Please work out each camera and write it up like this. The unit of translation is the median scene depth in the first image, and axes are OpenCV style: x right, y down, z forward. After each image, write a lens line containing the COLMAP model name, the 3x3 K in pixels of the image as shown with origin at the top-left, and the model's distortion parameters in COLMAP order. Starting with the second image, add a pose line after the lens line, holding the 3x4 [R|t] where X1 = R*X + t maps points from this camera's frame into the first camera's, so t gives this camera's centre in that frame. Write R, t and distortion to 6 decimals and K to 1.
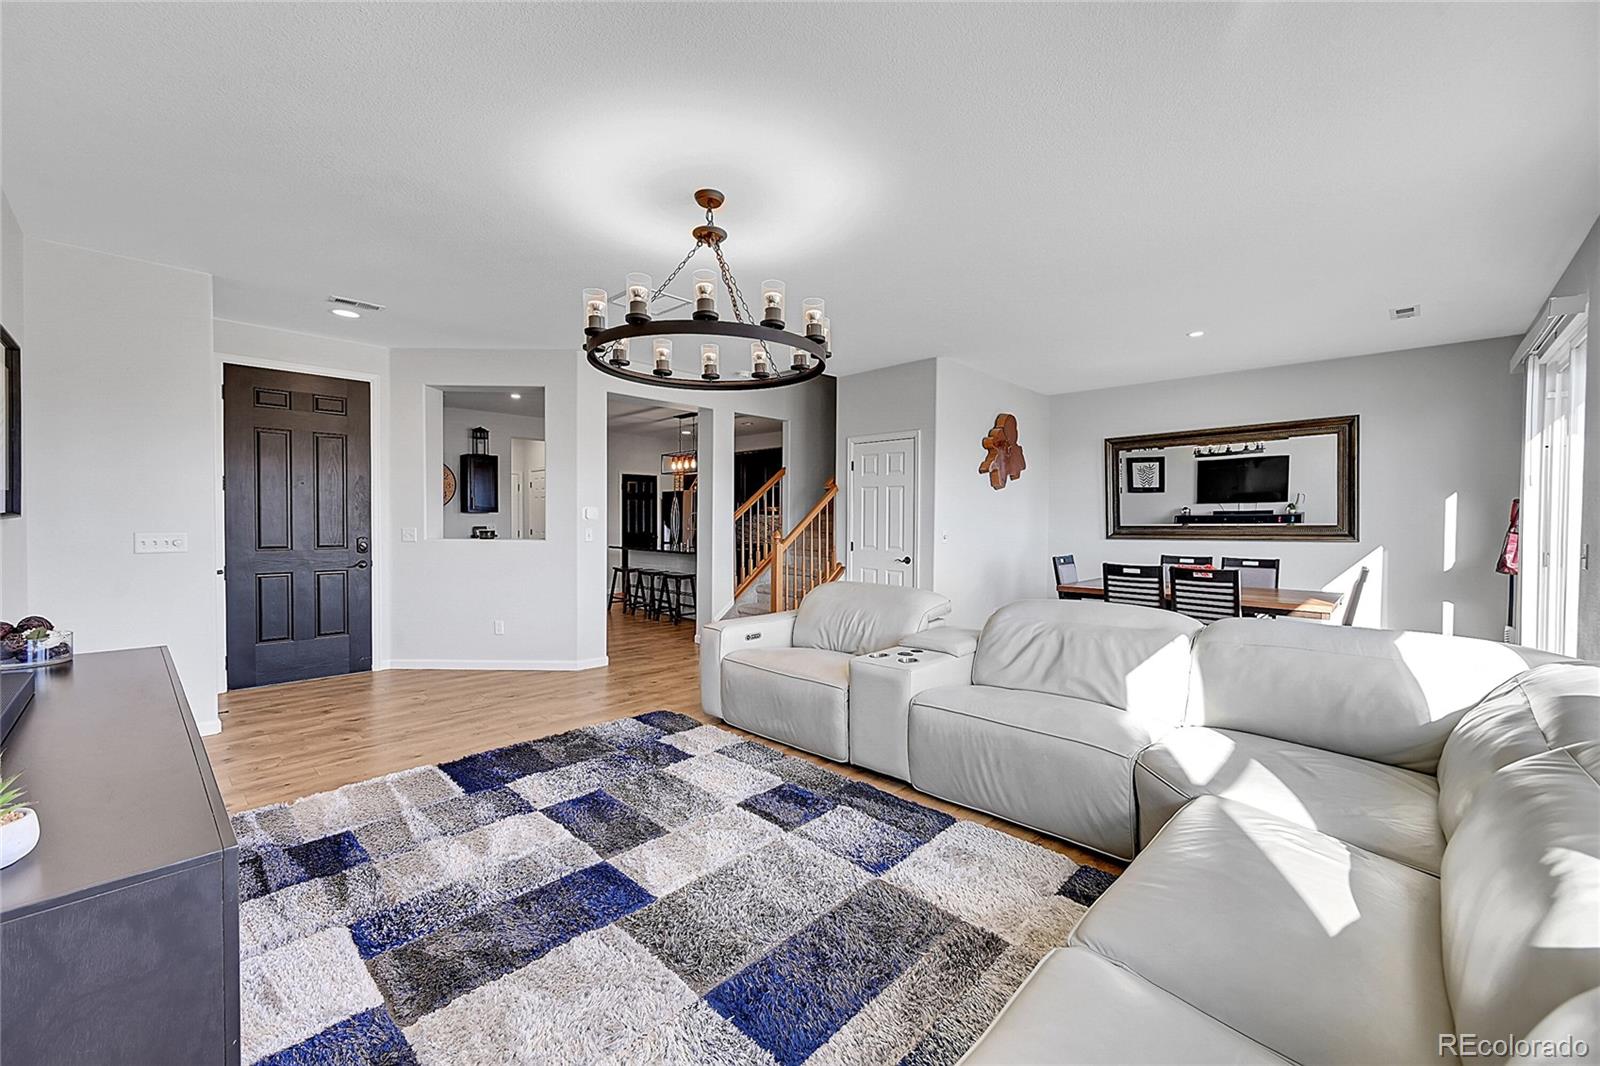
lens RADIAL K [[628.8, 0, 797.7], [0, 628.8, 530.8], [0, 0, 1]] dist [-0.001724, -0.000243]
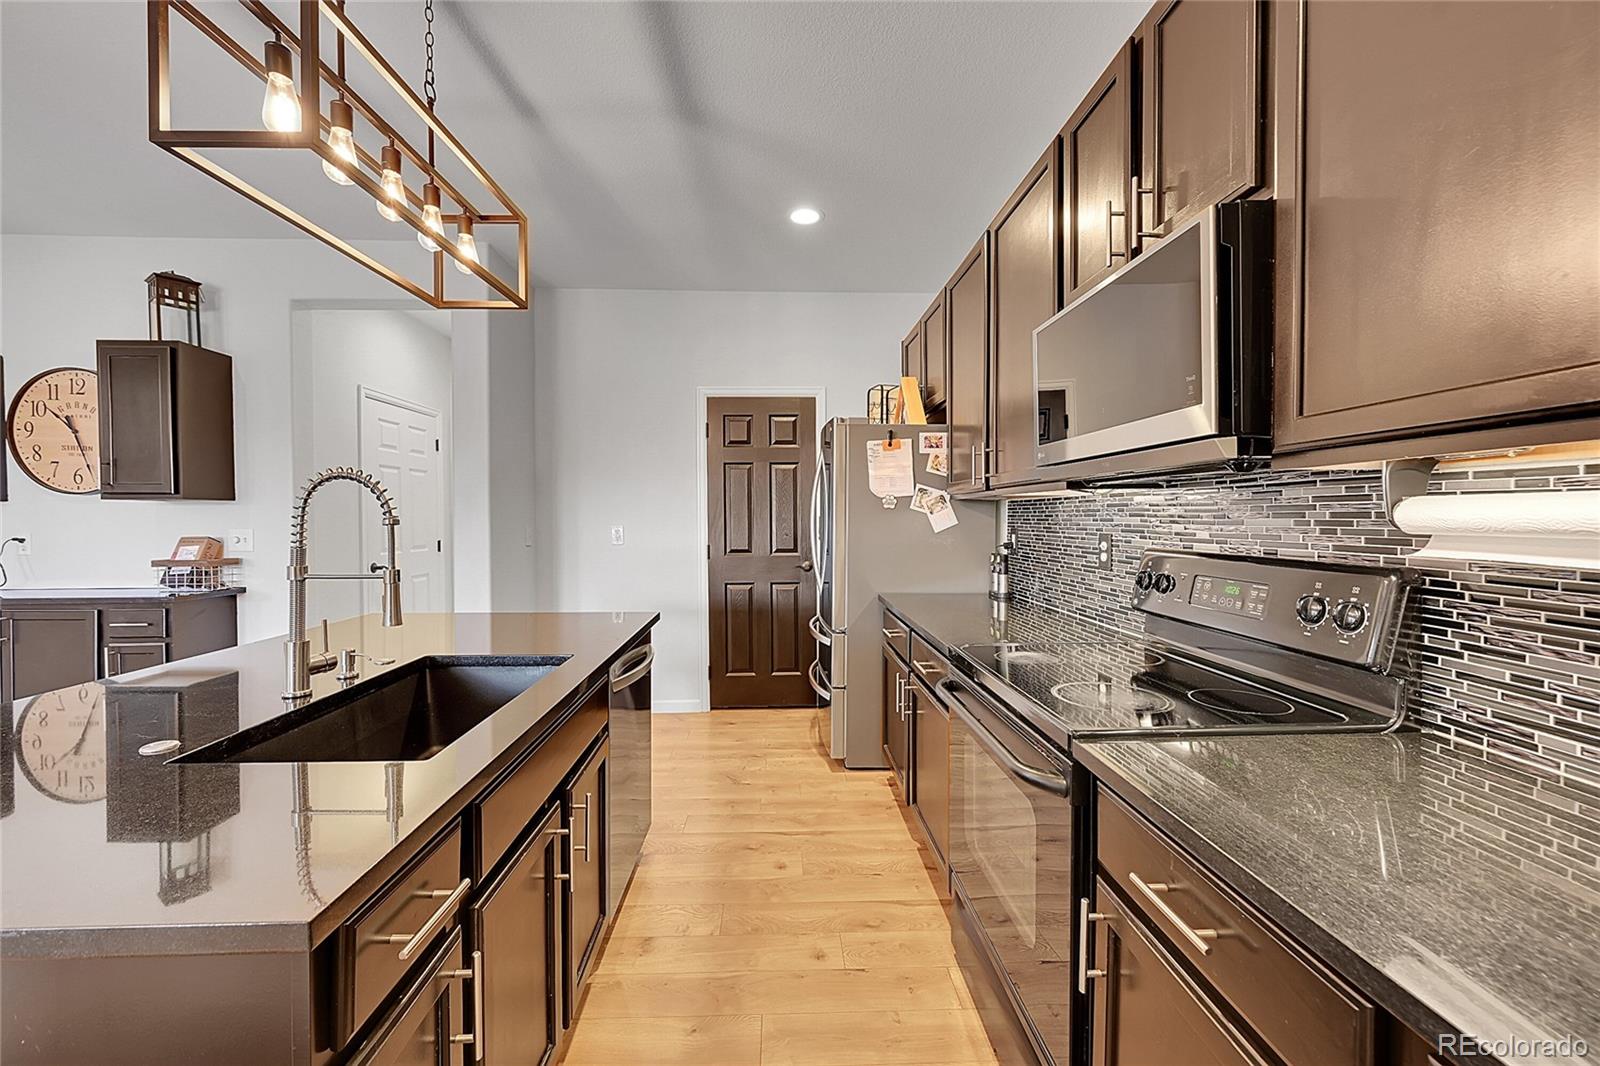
lens RADIAL K [[628.8, 0, 797.7], [0, 628.8, 530.8], [0, 0, 1]] dist [-0.001724, -0.000243]
pose [[0.731239, 0.010596, -0.682039, 0.014024], [-0.012393, 0.999921, 0.002247, -0.012876], [0.682009, 0.006810, 0.731312, 0.783771]]
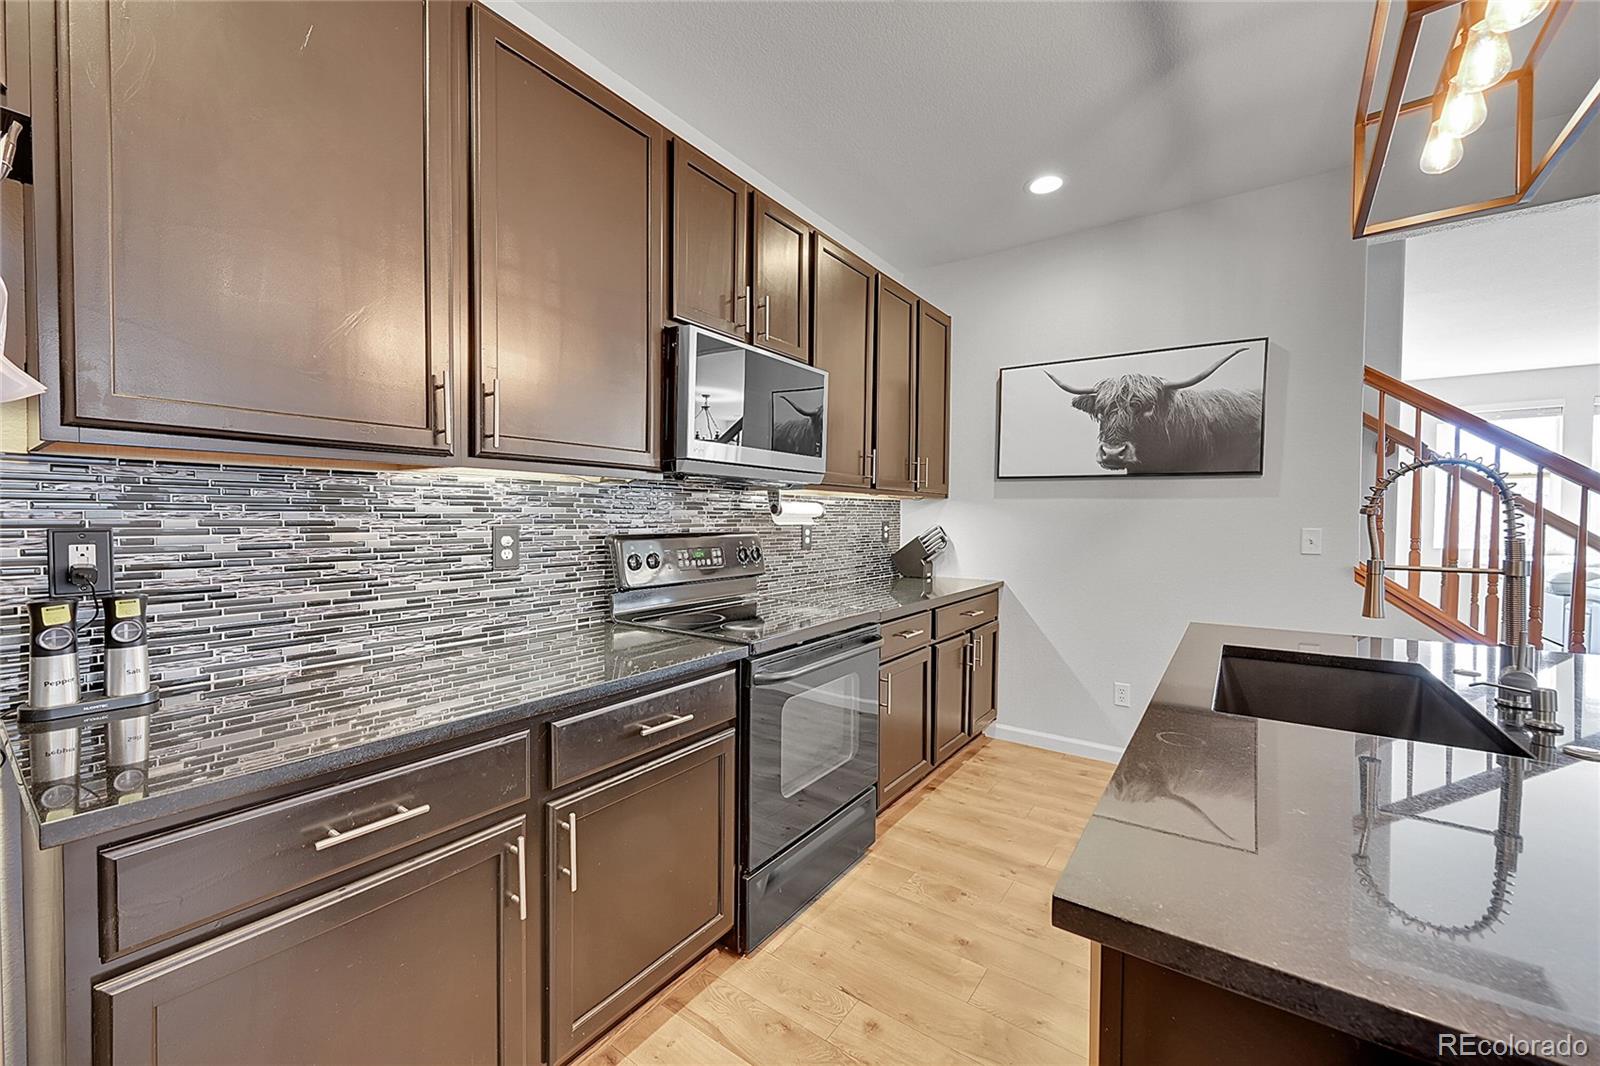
lens RADIAL K [[628.8, 0, 797.7], [0, 628.8, 530.8], [0, 0, 1]] dist [-0.001724, -0.000243]
pose [[-0.155337, -0.029162, 0.987431, -0.232284], [0.016666, 0.999345, 0.032135, -0.015642], [-0.987721, 0.021448, -0.154749, 0.949410]]
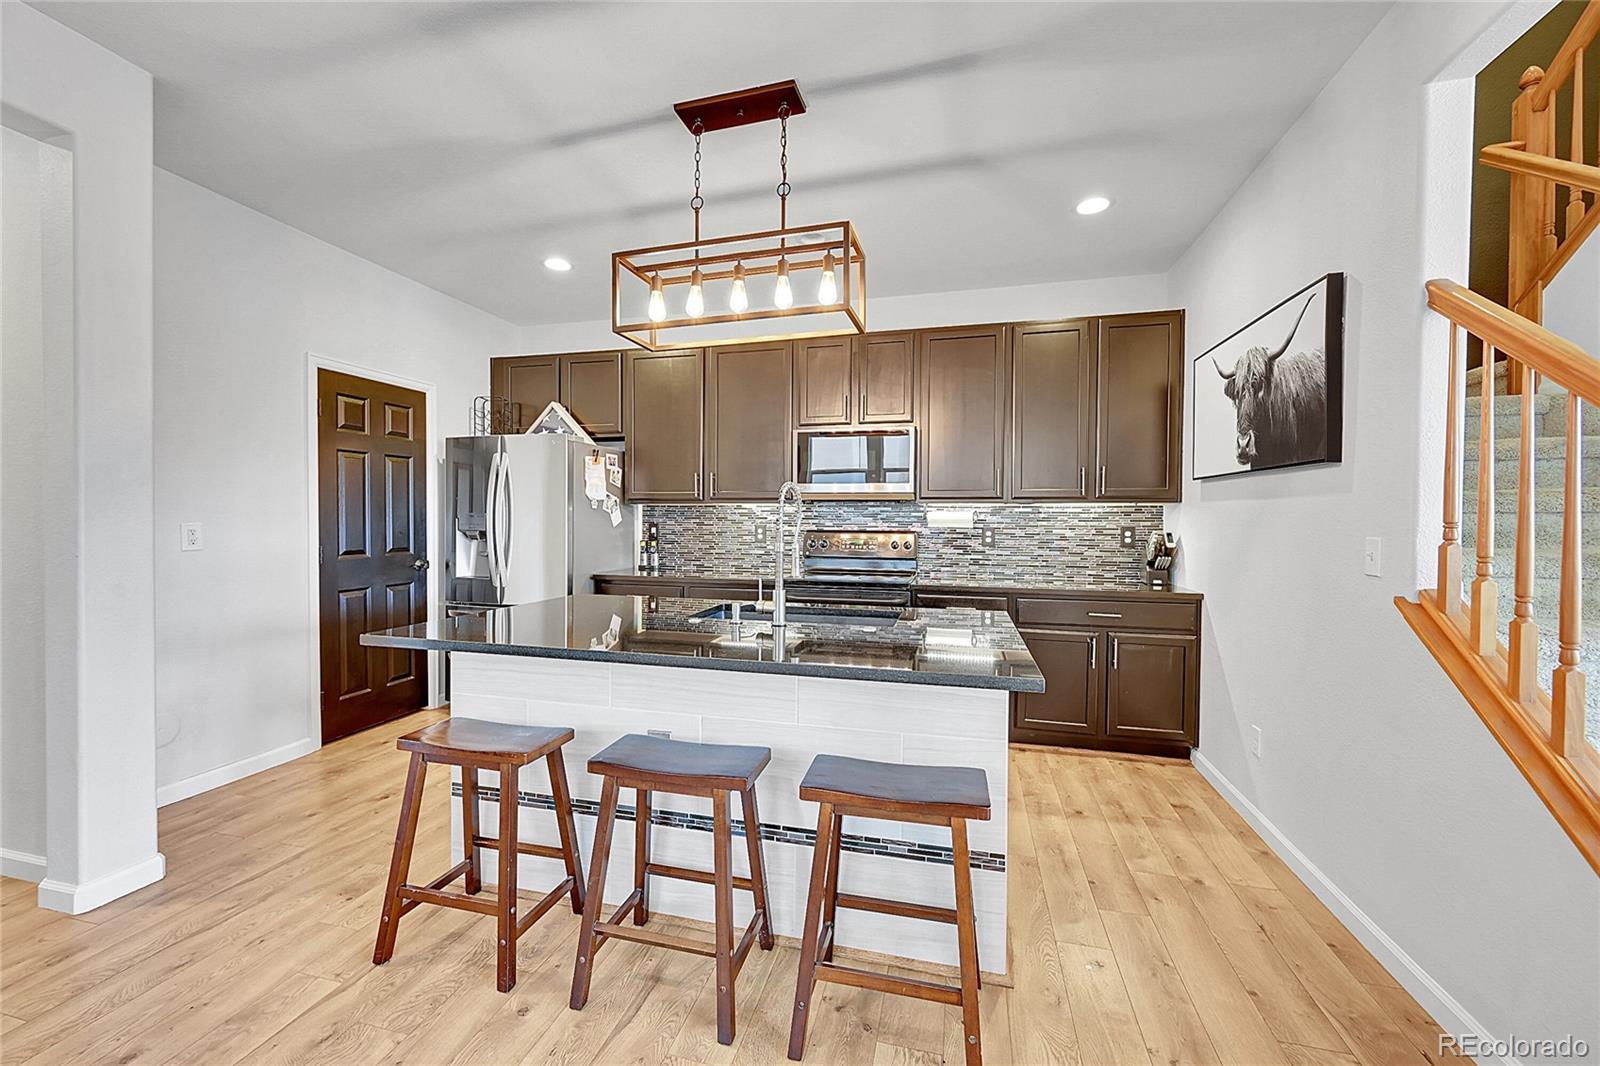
lens RADIAL K [[628.8, 0, 797.7], [0, 628.8, 530.8], [0, 0, 1]] dist [-0.001724, -0.000243]
pose [[0.865090, -0.007163, 0.501566, -0.237128], [0.009339, 0.999955, -0.001827, -0.007864], [-0.501530, 0.006264, 0.865118, 0.633410]]
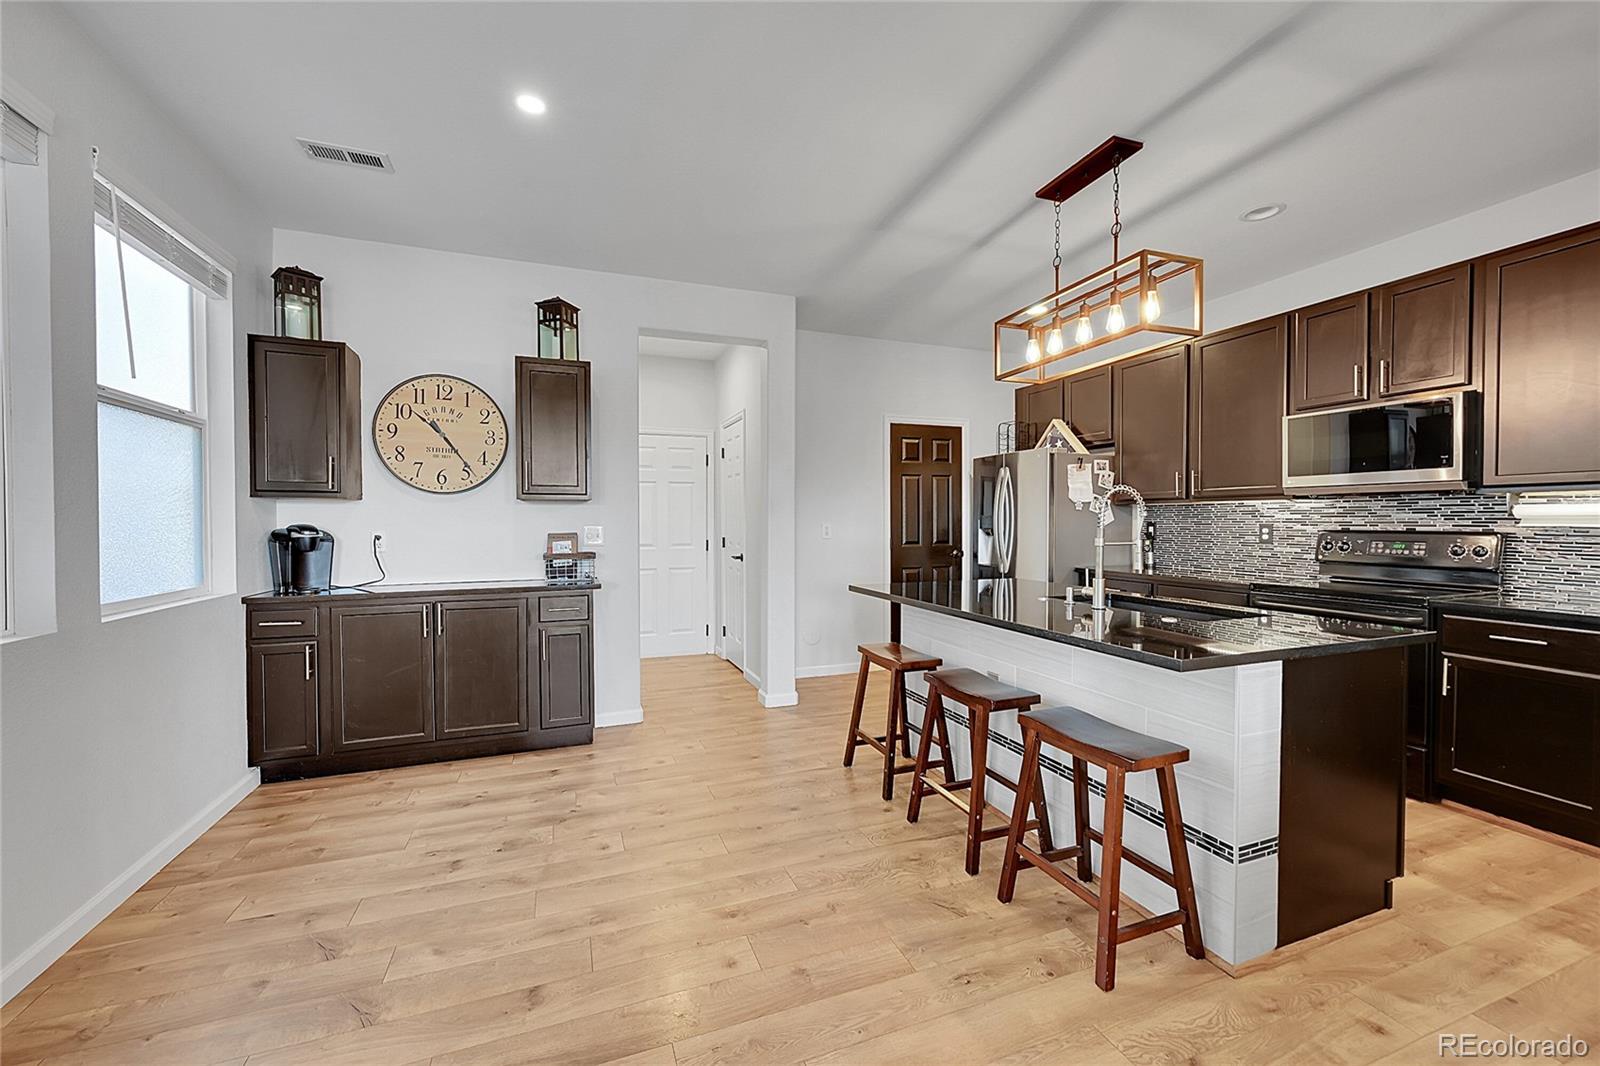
lens RADIAL K [[628.8, 0, 797.7], [0, 628.8, 530.8], [0, 0, 1]] dist [-0.001724, -0.000243]
pose [[0.908619, 0.000924, -0.417624, -0.147816], [-0.003920, 0.999972, -0.006315, -0.005250], [0.417607, 0.007375, 0.908598, 0.551451]]
